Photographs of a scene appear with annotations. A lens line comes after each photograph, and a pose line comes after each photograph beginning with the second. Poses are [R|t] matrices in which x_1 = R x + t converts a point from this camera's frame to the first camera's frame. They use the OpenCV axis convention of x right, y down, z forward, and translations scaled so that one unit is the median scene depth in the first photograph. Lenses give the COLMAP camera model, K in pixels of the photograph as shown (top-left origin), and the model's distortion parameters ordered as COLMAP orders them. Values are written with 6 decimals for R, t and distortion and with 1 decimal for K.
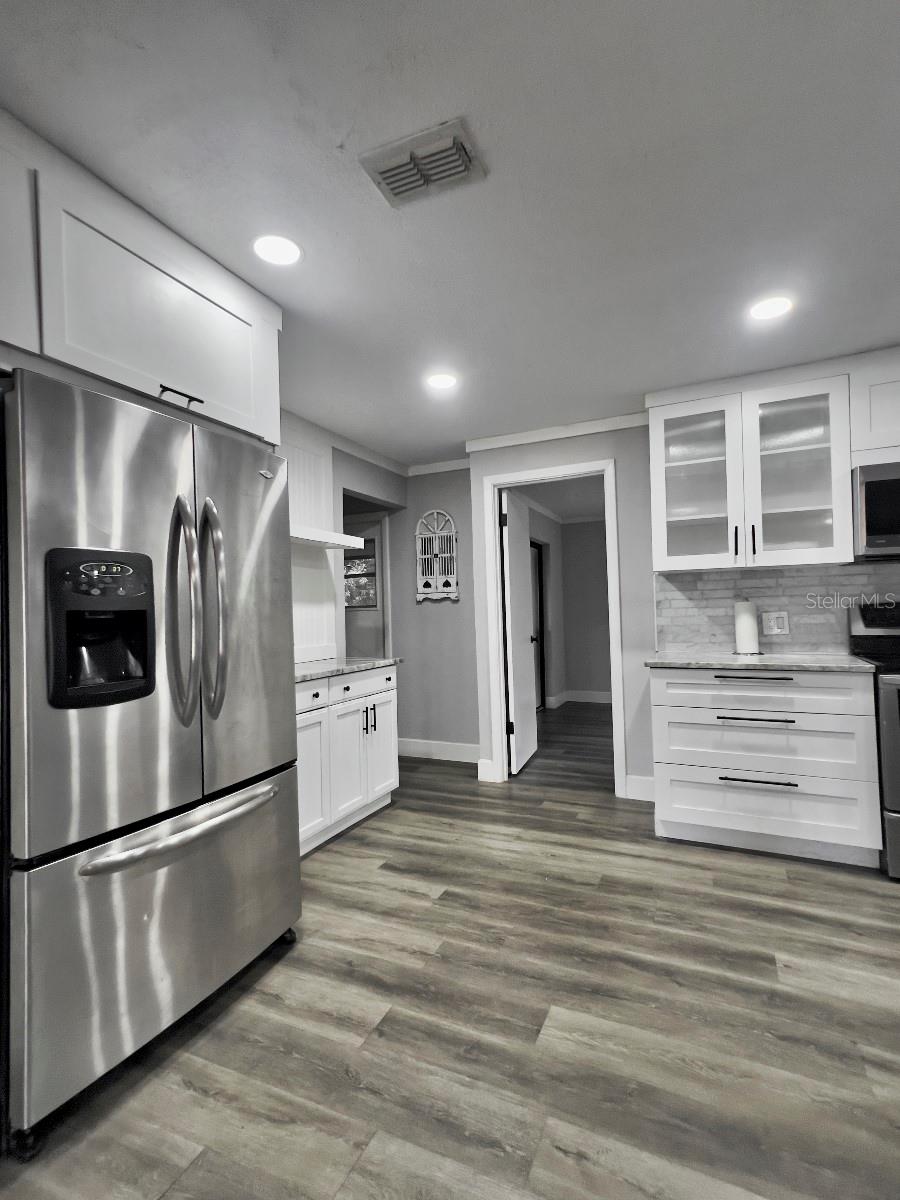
lens RADIAL K [[564.5, 0, 450.0], [0, 564.5, 600.0], [0, 0, 1]] dist [0.001271, 0.000222]
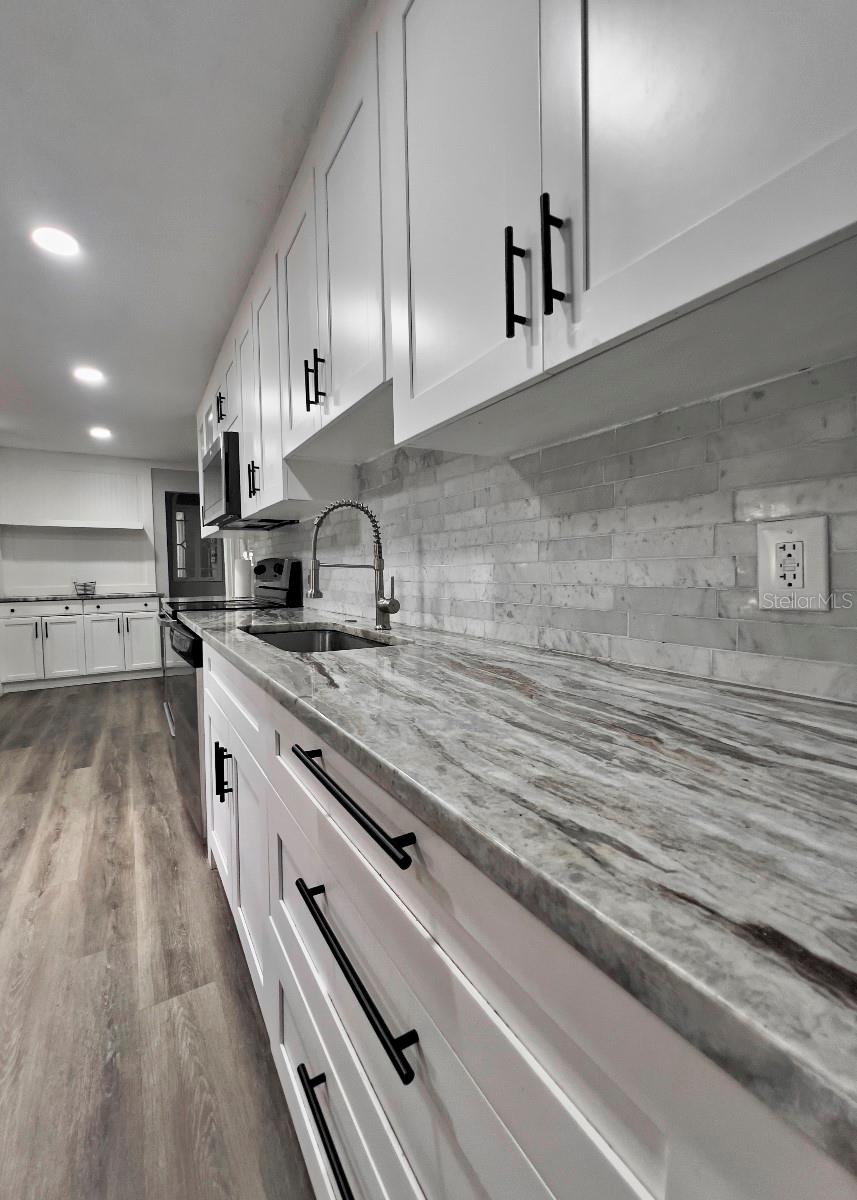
lens RADIAL K [[500.0, 0, 400.3], [0, 500.0, 598.9], [0, 0, 1]] dist [-0.001018, -0.000691]
pose [[0.812169, 0.043384, -0.581807, 1.594465], [0.008839, 0.996202, 0.086624, -0.003721], [0.583355, -0.075497, 0.808701, 0.249012]]
